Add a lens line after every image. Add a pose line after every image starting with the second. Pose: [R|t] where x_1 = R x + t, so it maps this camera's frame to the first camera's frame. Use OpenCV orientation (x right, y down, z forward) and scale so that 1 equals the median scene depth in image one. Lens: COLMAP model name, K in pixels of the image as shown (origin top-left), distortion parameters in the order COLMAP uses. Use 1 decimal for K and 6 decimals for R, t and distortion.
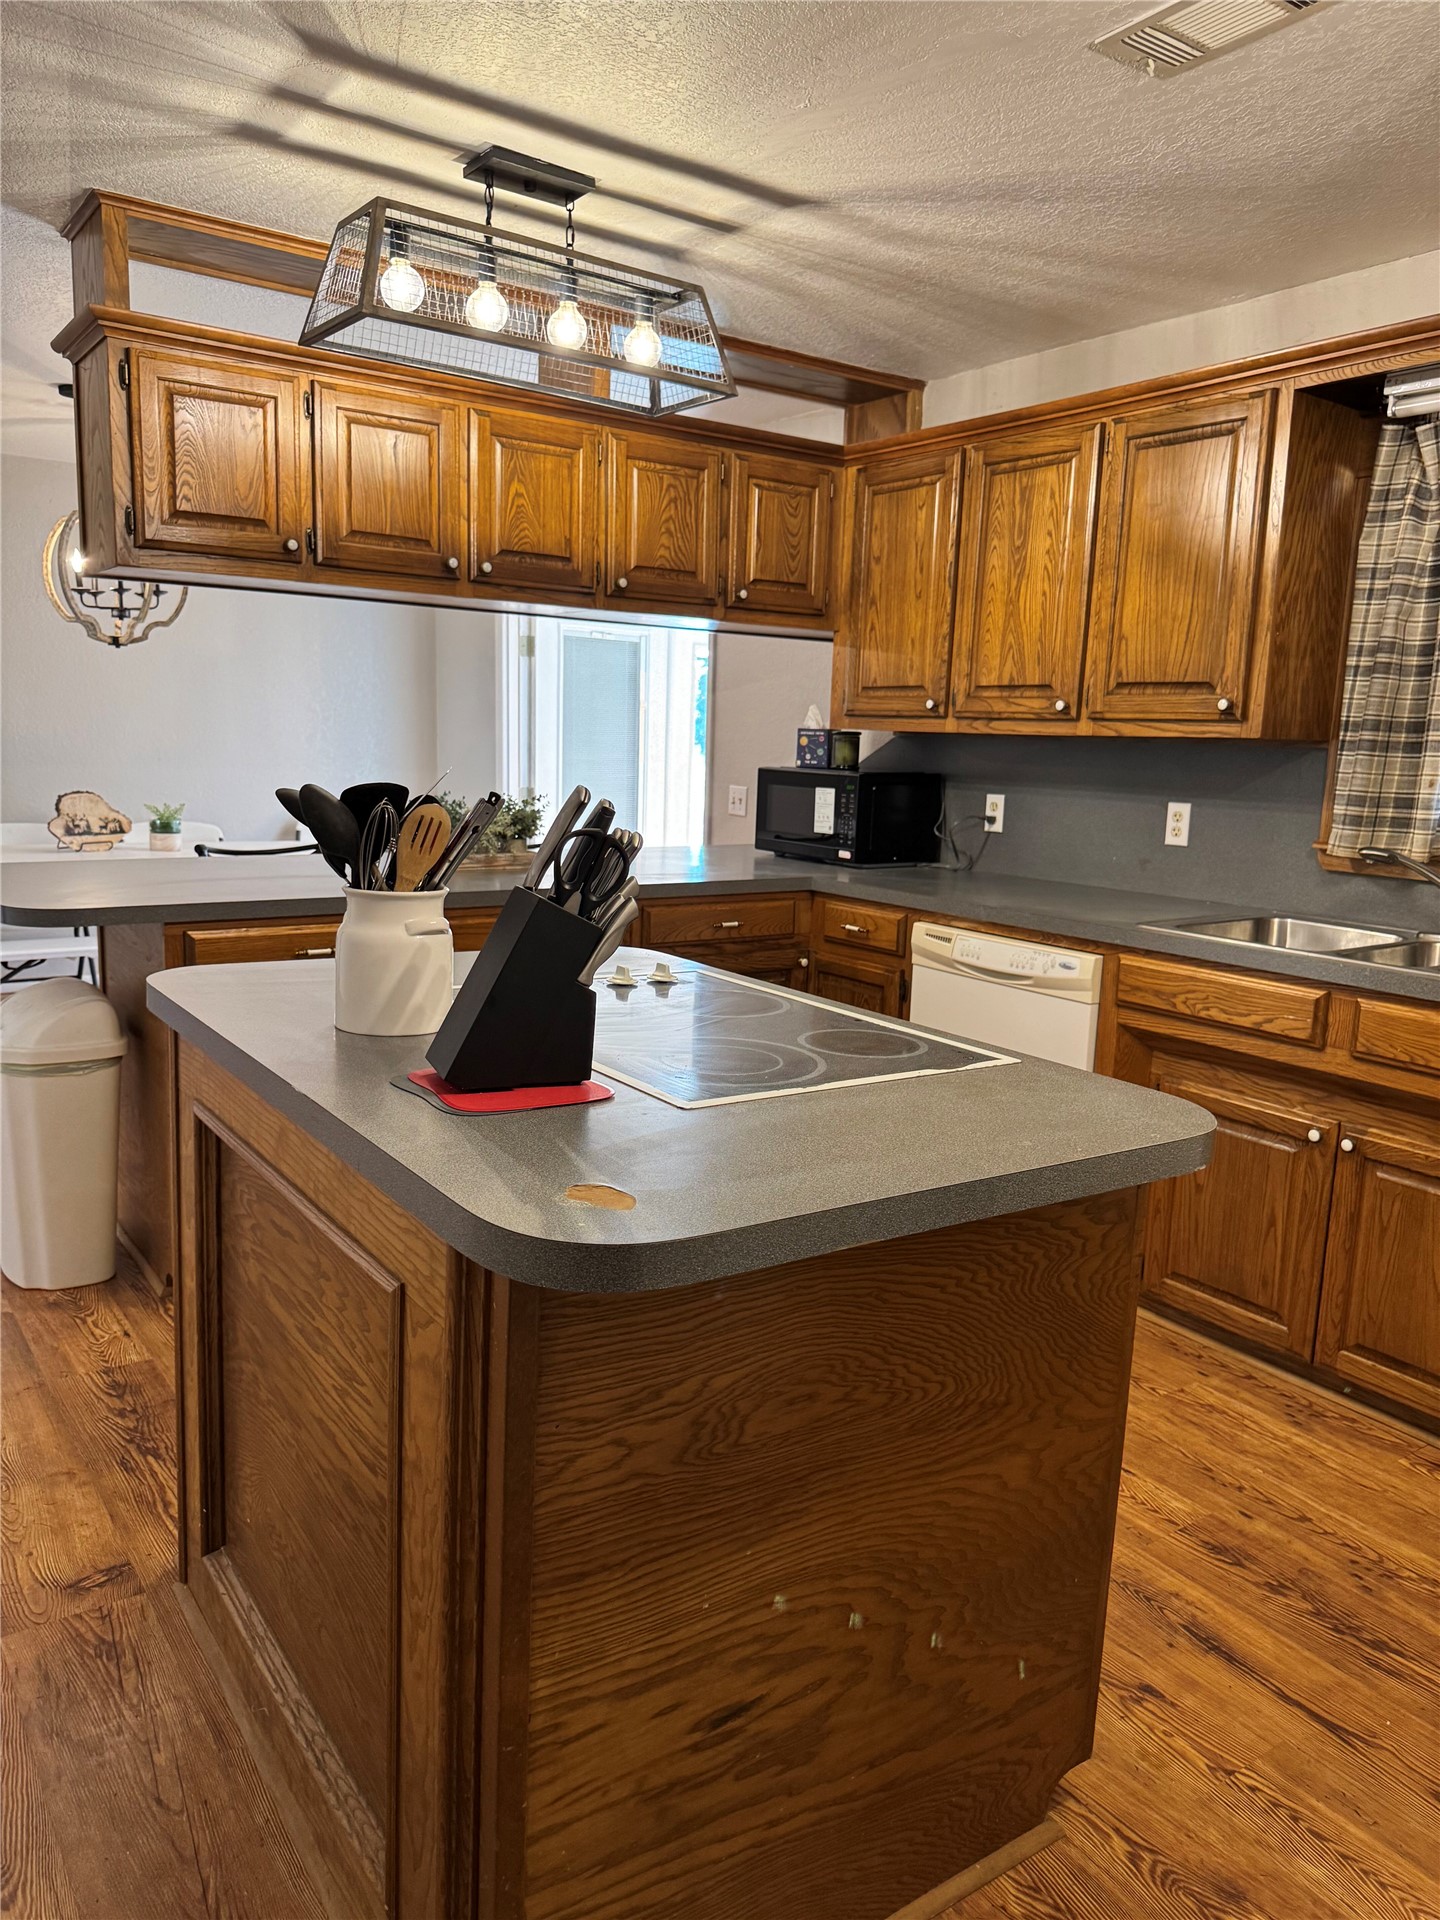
lens RADIAL K [[1386.4, 0, 693.2], [0, 1386.4, 965.4], [0, 0, 1]] dist [0.080558, -0.151675]
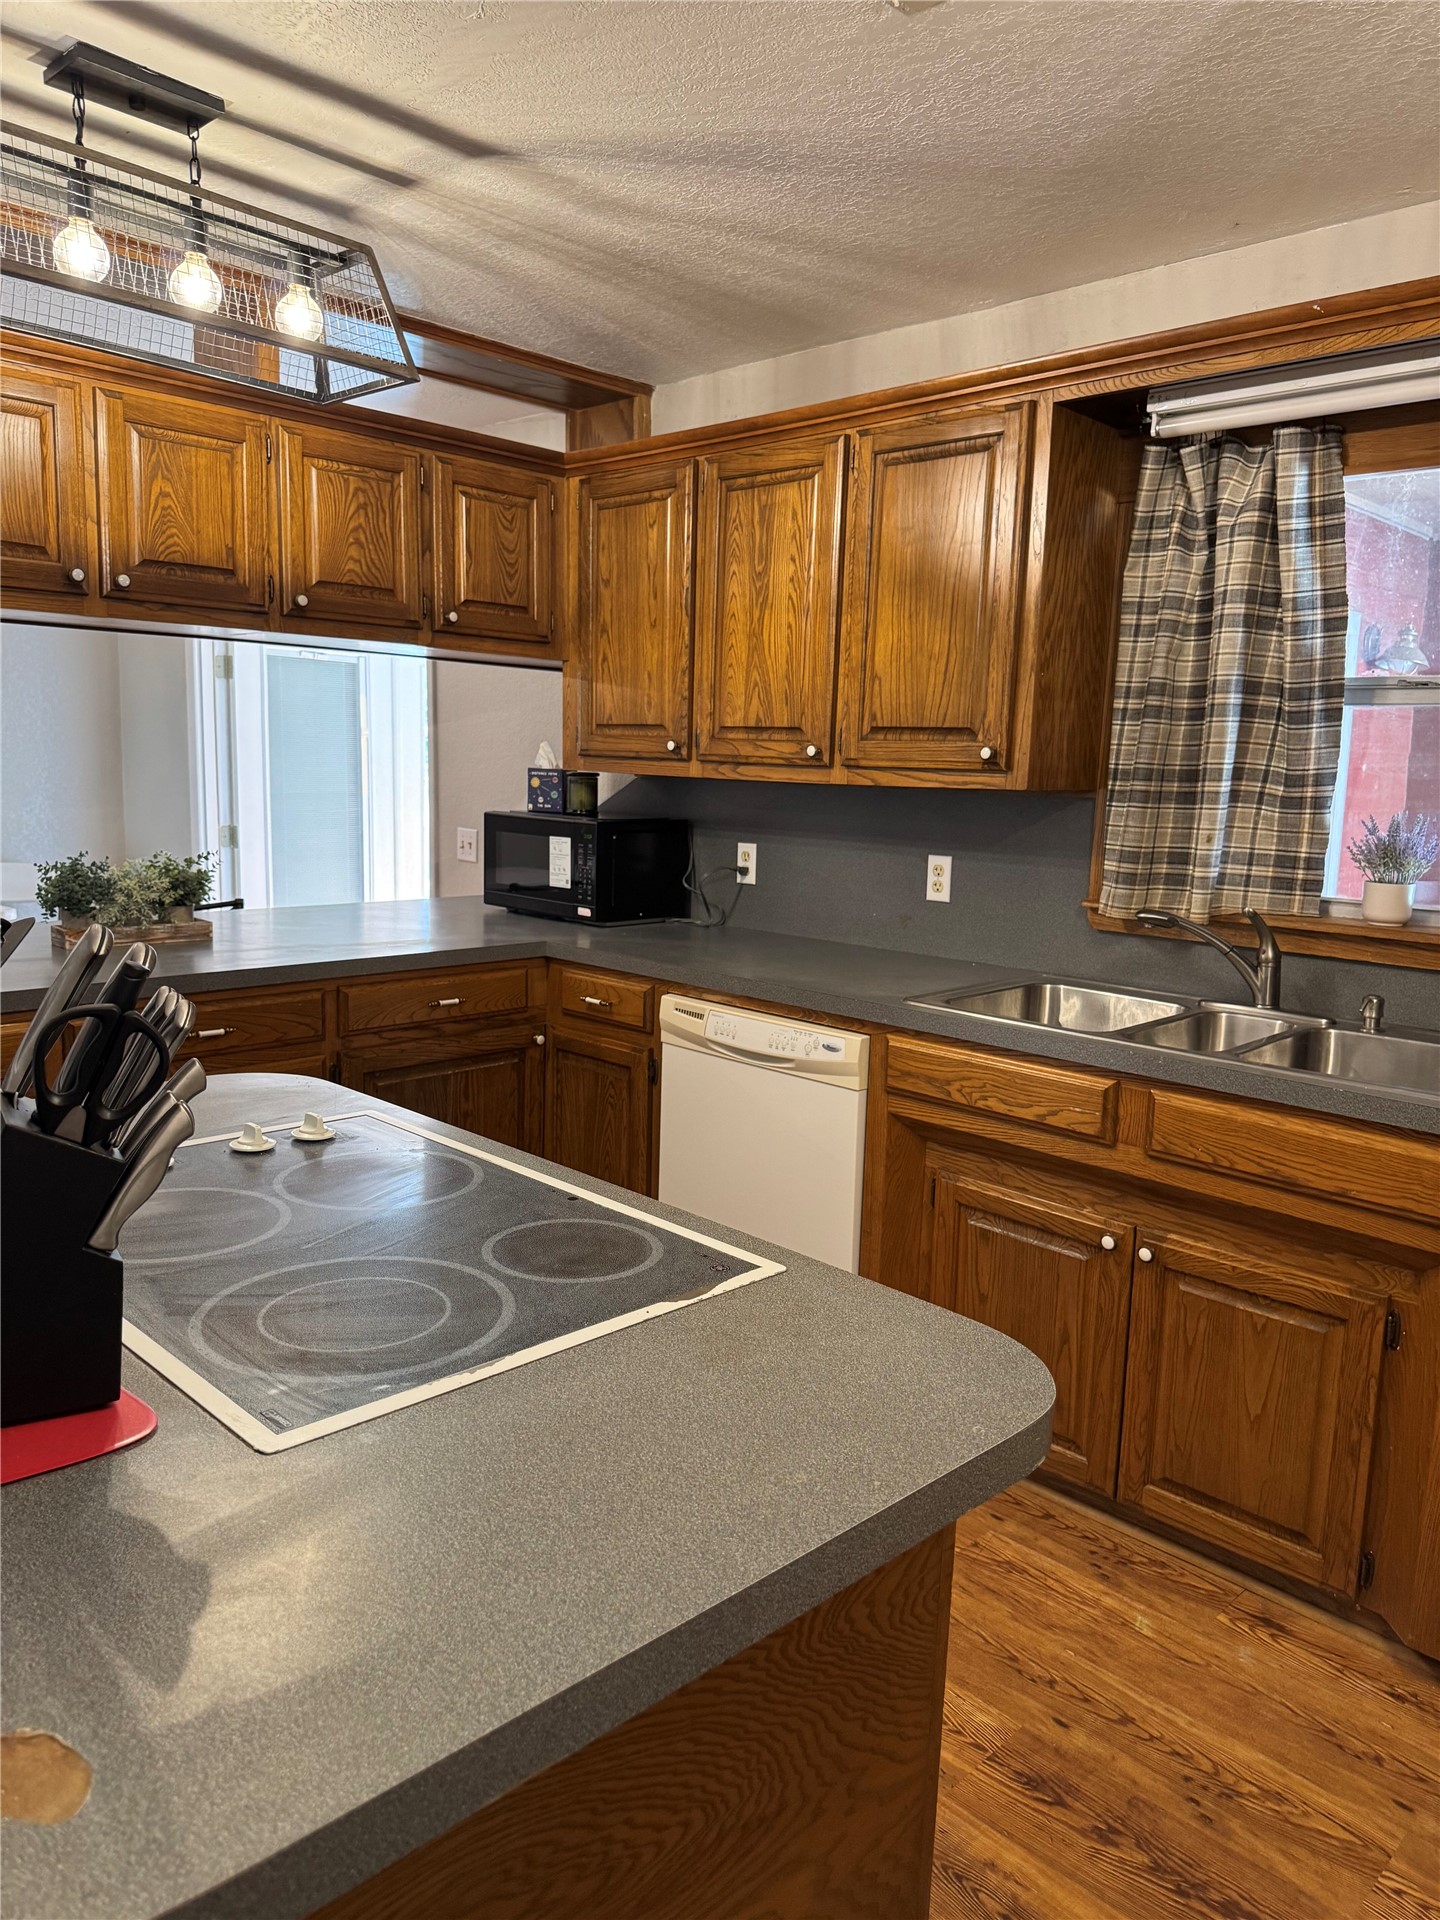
lens RADIAL K [[1362.7, 0, 720.0], [0, 1362.7, 960.0], [0, 0, 1]] dist [0.105211, -0.186651]
pose [[0.981962, -0.031809, 0.186386, 0.040834], [0.034261, 0.999363, -0.009947, -0.049669], [-0.185951, 0.016154, 0.982426, 0.165296]]
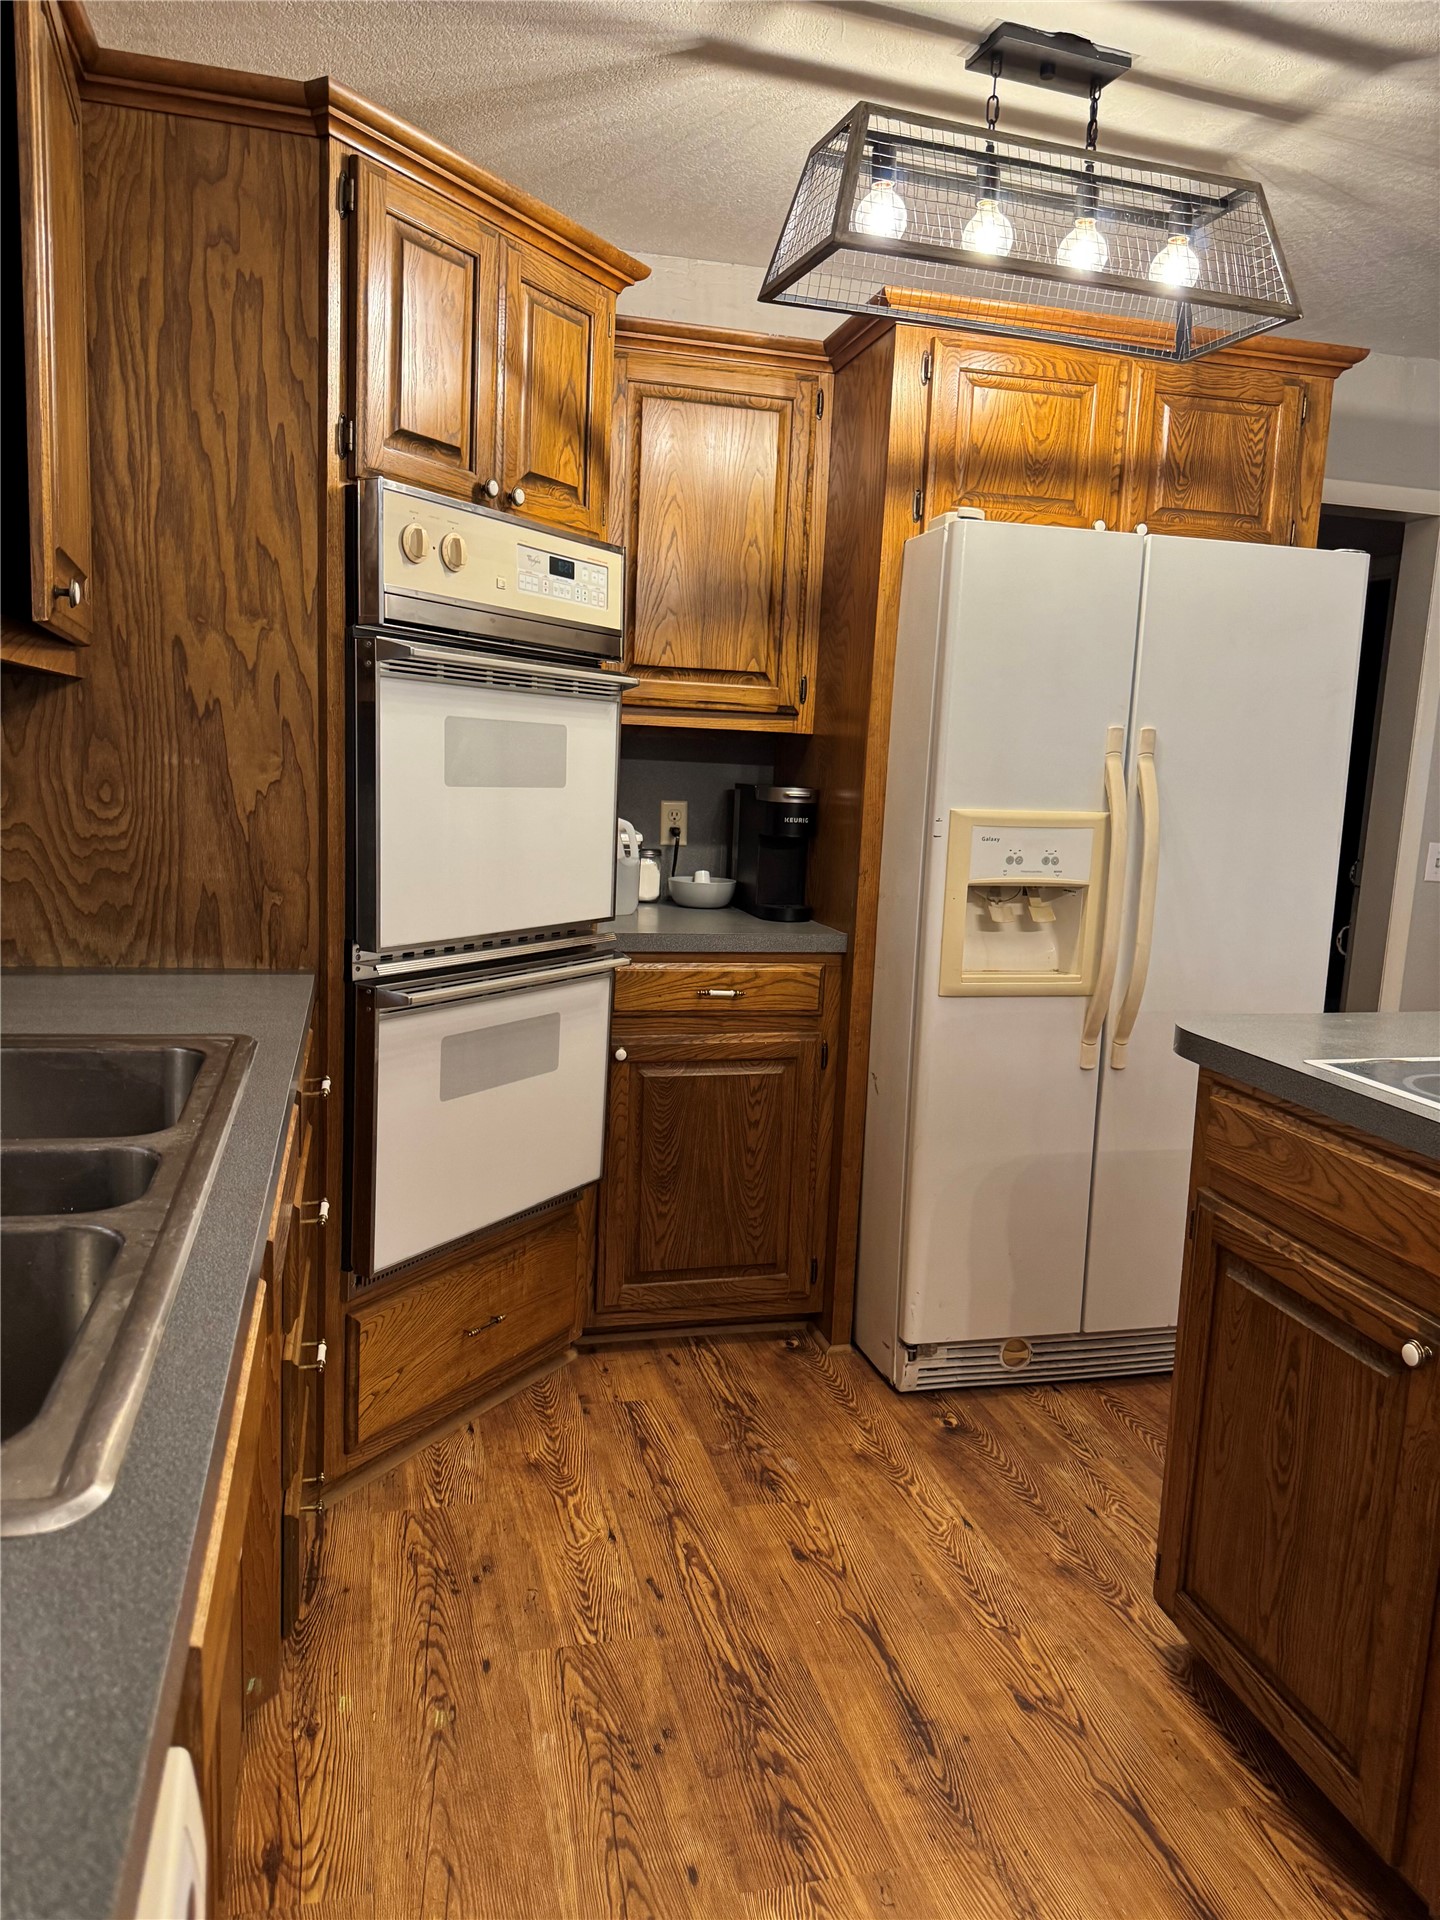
lens RADIAL K [[1387.8, 0, 720.0], [0, 1387.8, 960.0], [0, 0, 1]] dist [0.135604, -0.186771]
pose [[-0.939936, -0.117777, 0.320390, 0.167986], [-0.015914, 0.952690, 0.303528, -0.165967], [-0.340981, 0.280198, -0.897341, 1.122442]]
